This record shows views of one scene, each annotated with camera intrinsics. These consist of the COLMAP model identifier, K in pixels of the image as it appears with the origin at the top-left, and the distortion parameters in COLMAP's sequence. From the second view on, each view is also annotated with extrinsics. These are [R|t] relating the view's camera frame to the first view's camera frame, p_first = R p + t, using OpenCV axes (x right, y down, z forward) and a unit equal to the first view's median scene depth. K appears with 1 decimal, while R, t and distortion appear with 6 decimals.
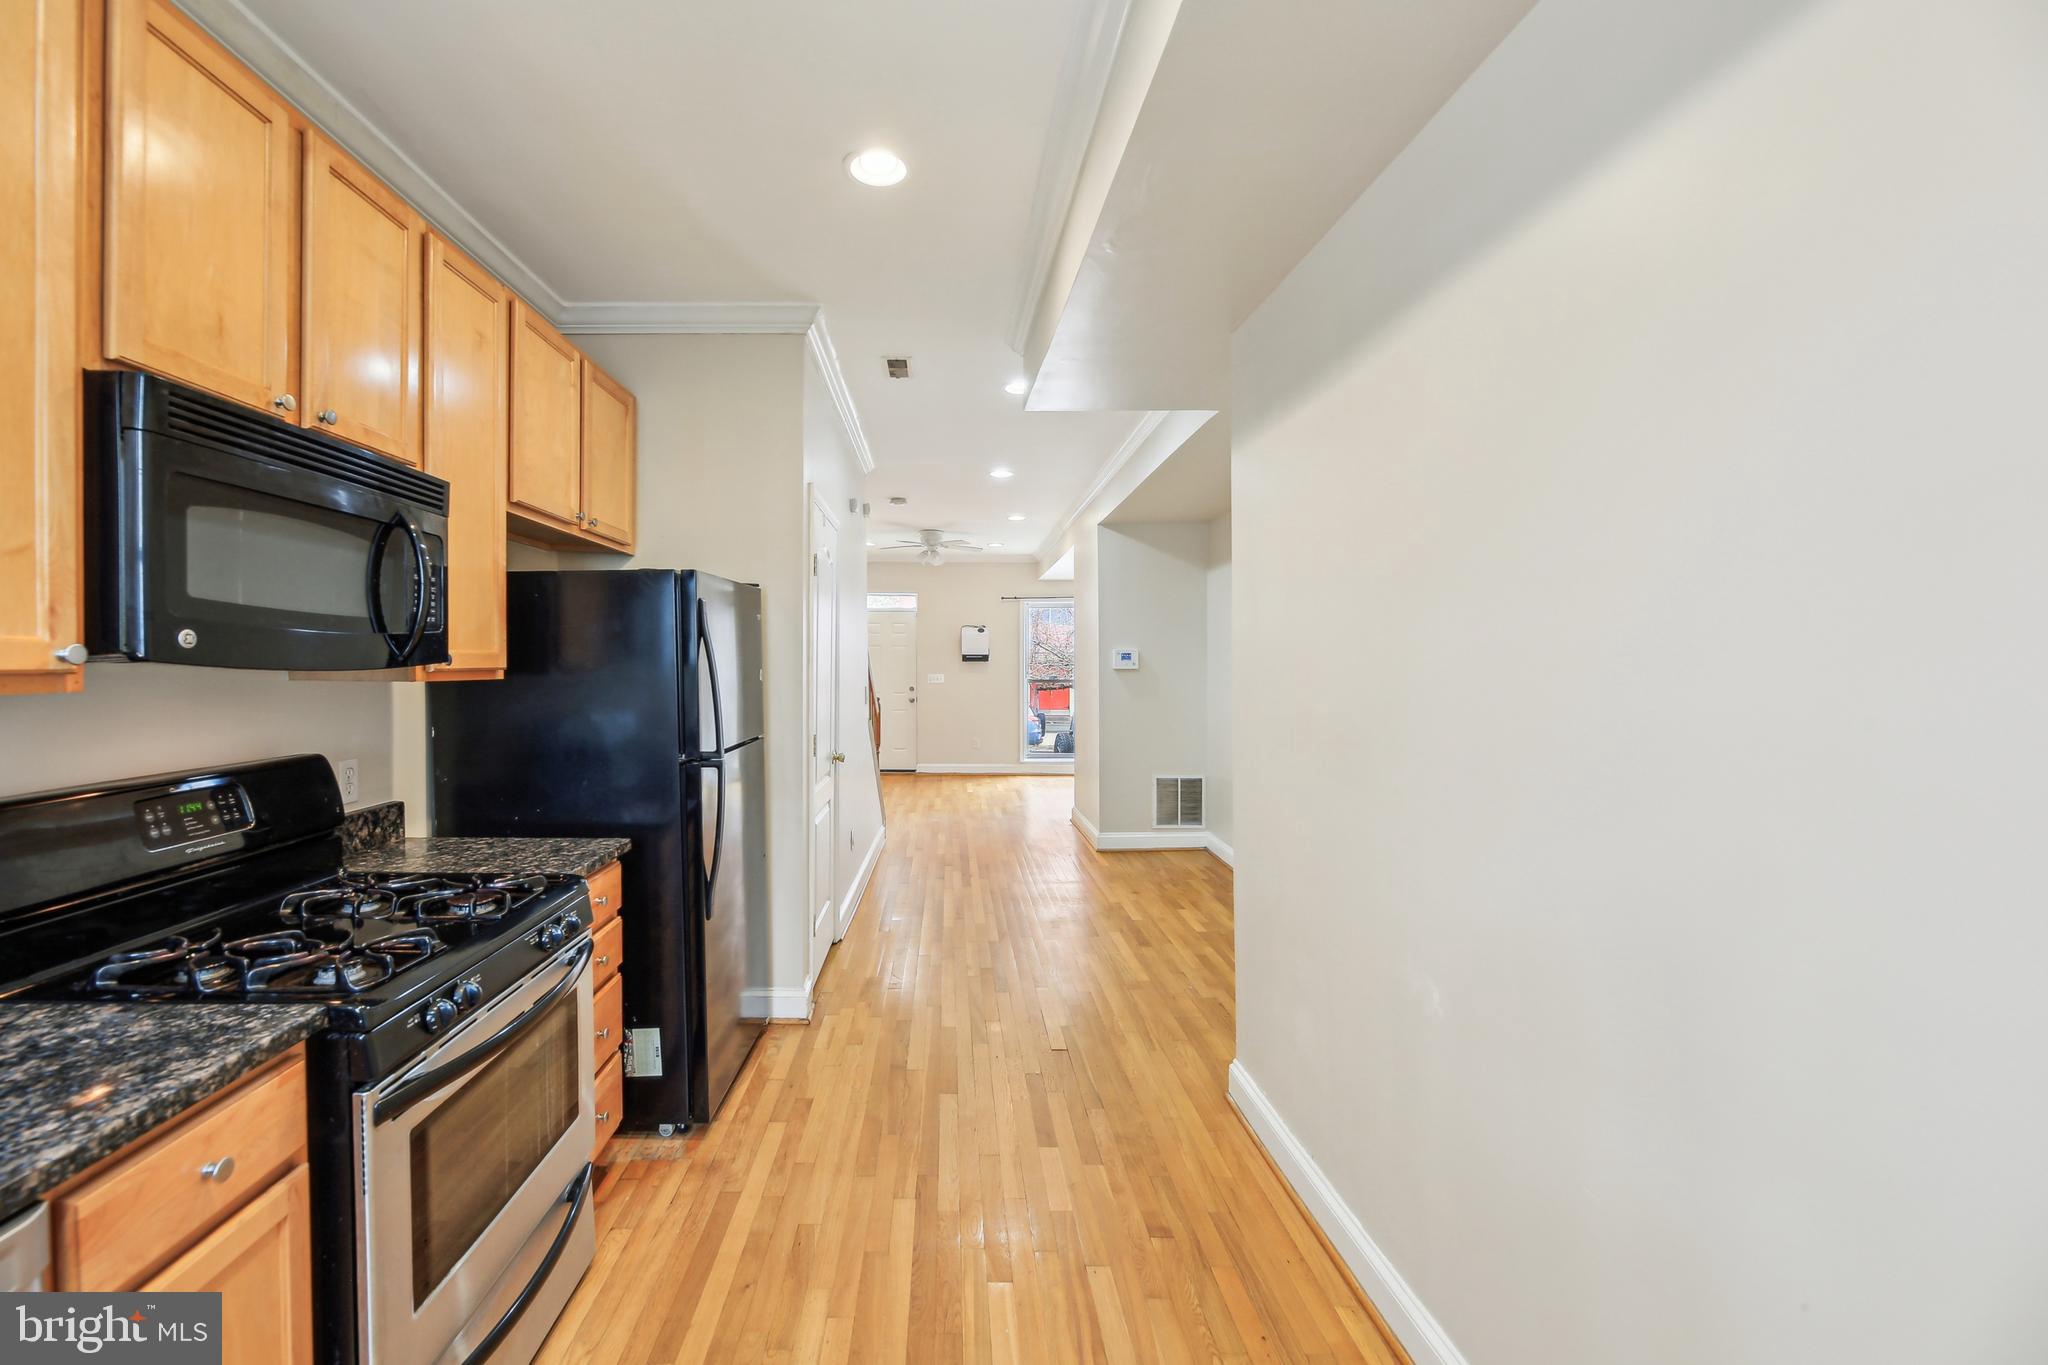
lens RADIAL K [[855.7, 0, 955.9], [0, 855.7, 680.5], [0, 0, 1]] dist [-0.000981, -0.003579]
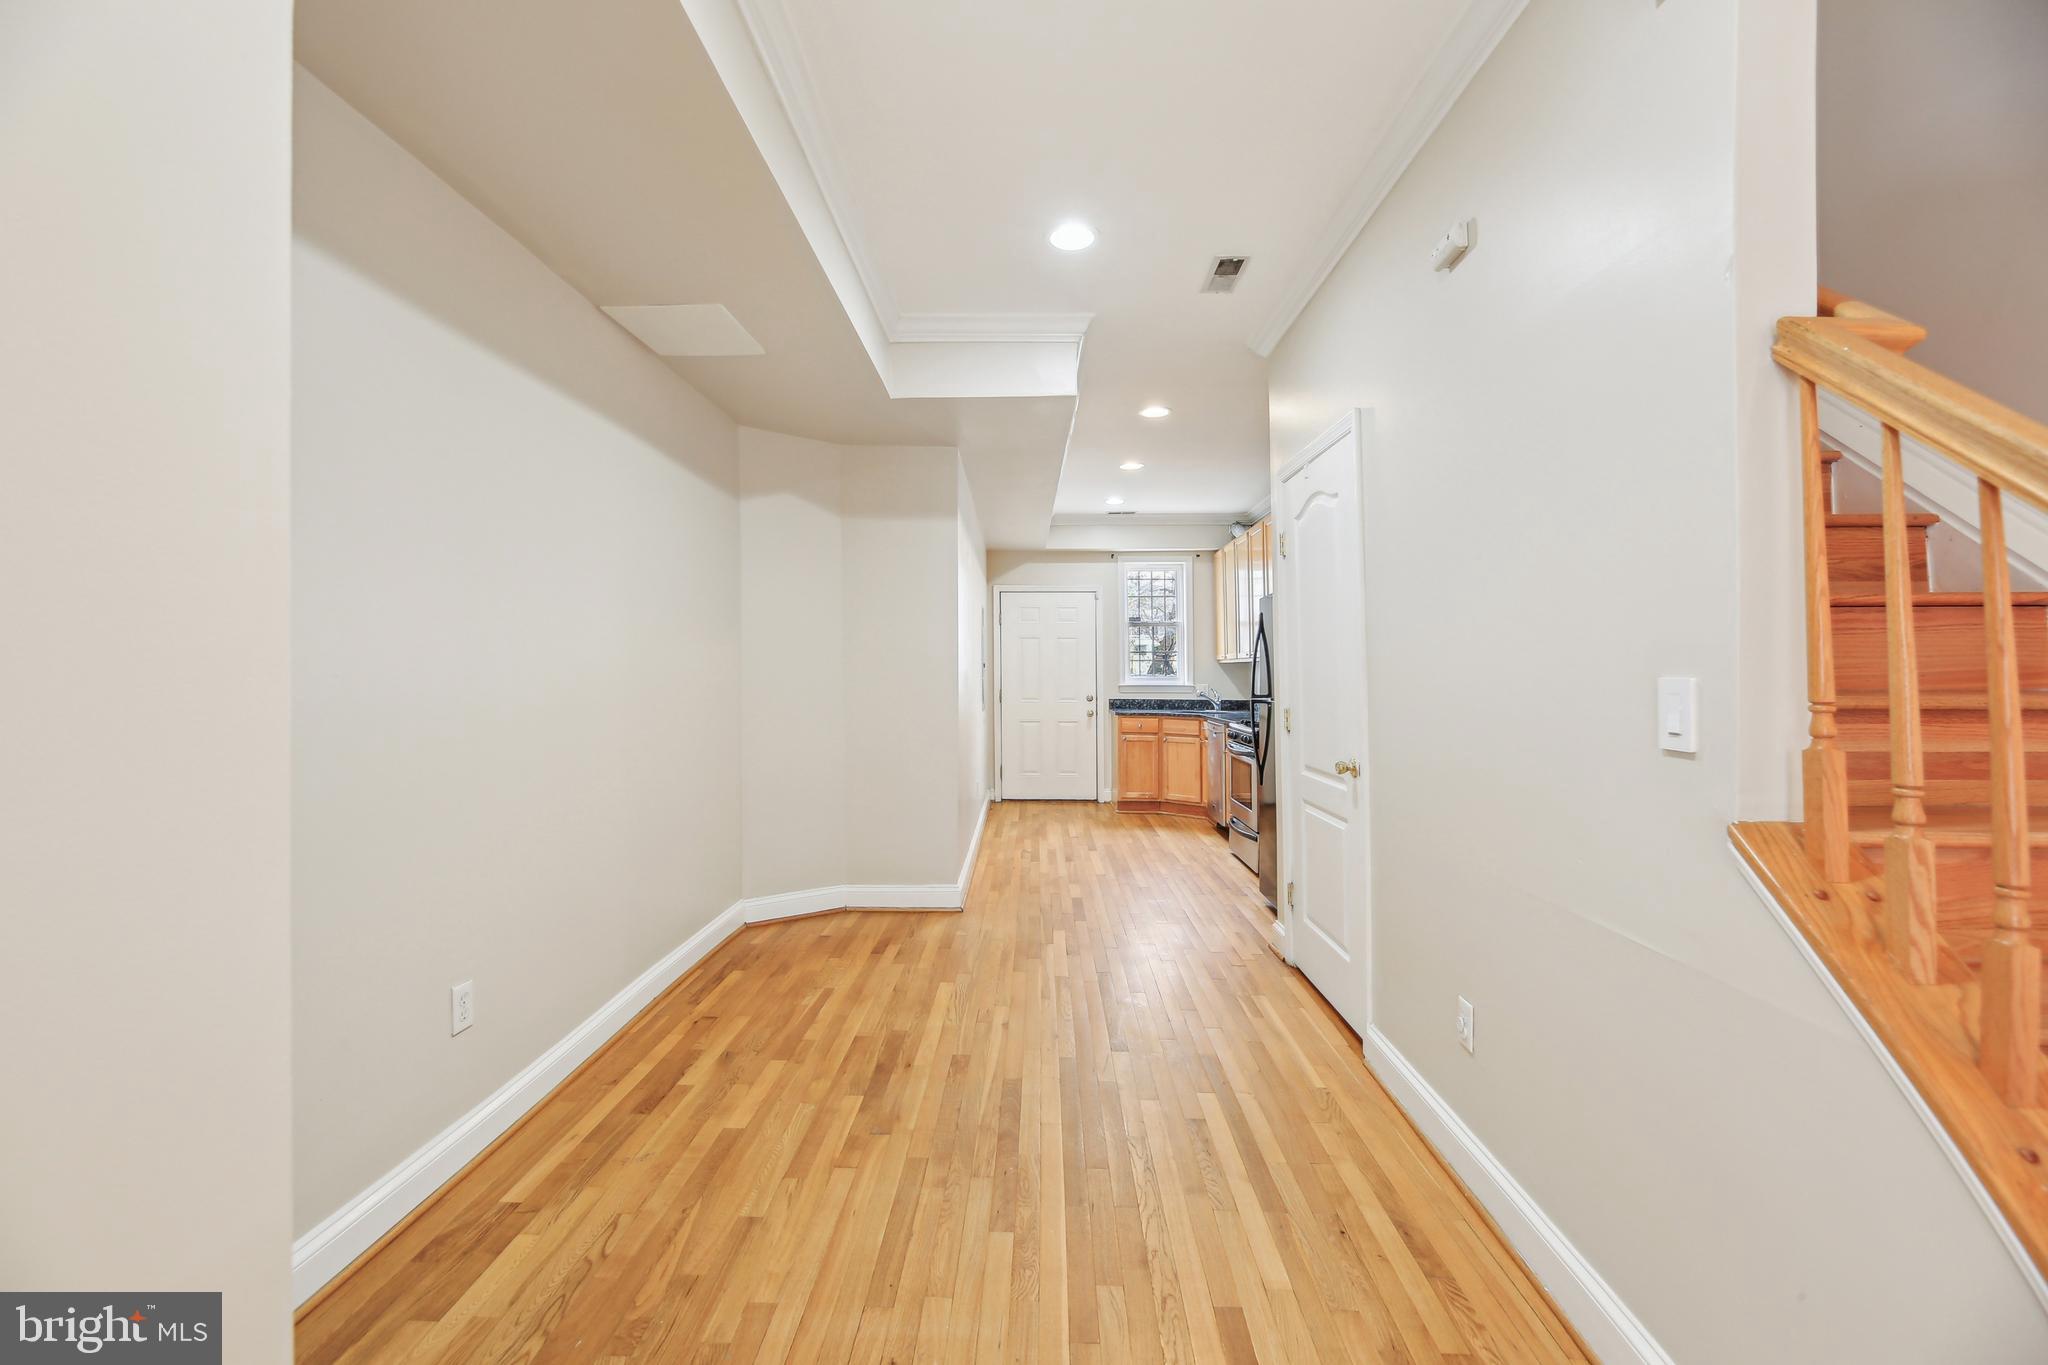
lens RADIAL K [[855.7, 0, 1025.9], [0, 855.7, 673.1], [0, 0, 1]] dist [-0.000981, -0.003579]
pose [[-0.999614, 0.007980, 0.026608, 0.195863], [0.008473, 0.999793, 0.018487, -0.002592], [-0.026455, 0.018705, -0.999475, 3.516452]]
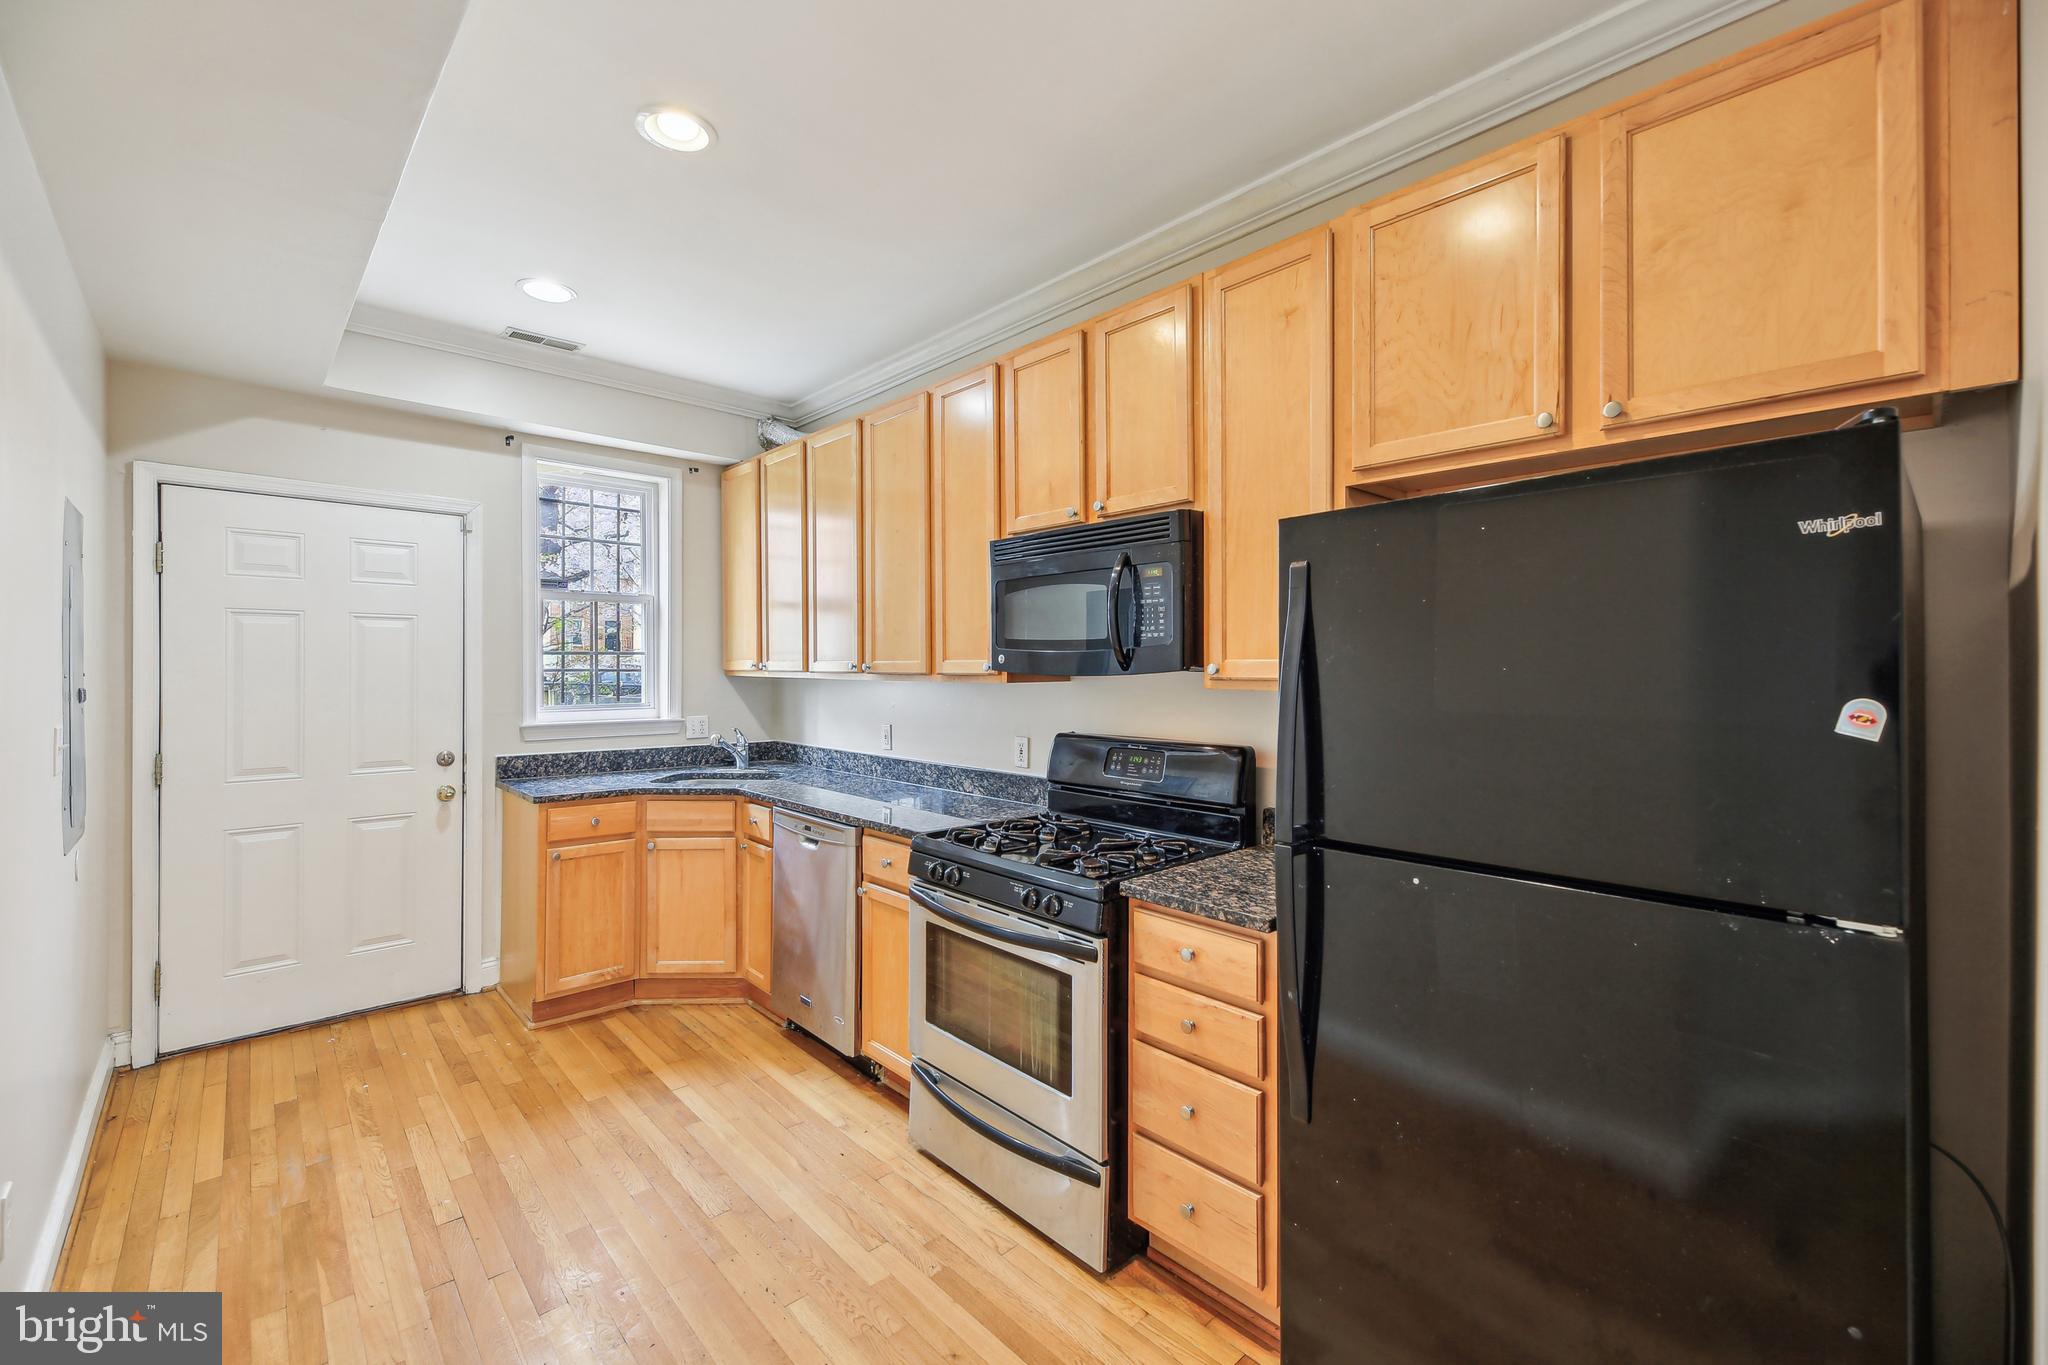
lens RADIAL K [[855.7, 0, 1014.2], [0, 855.7, 666.6], [0, 0, 1]] dist [-0.000981, -0.003579]
pose [[-0.752964, -0.001127, -0.658061, 0.276004], [-0.015118, 0.999764, 0.015586, -0.038555], [0.657888, 0.021685, -0.752803, 1.568410]]
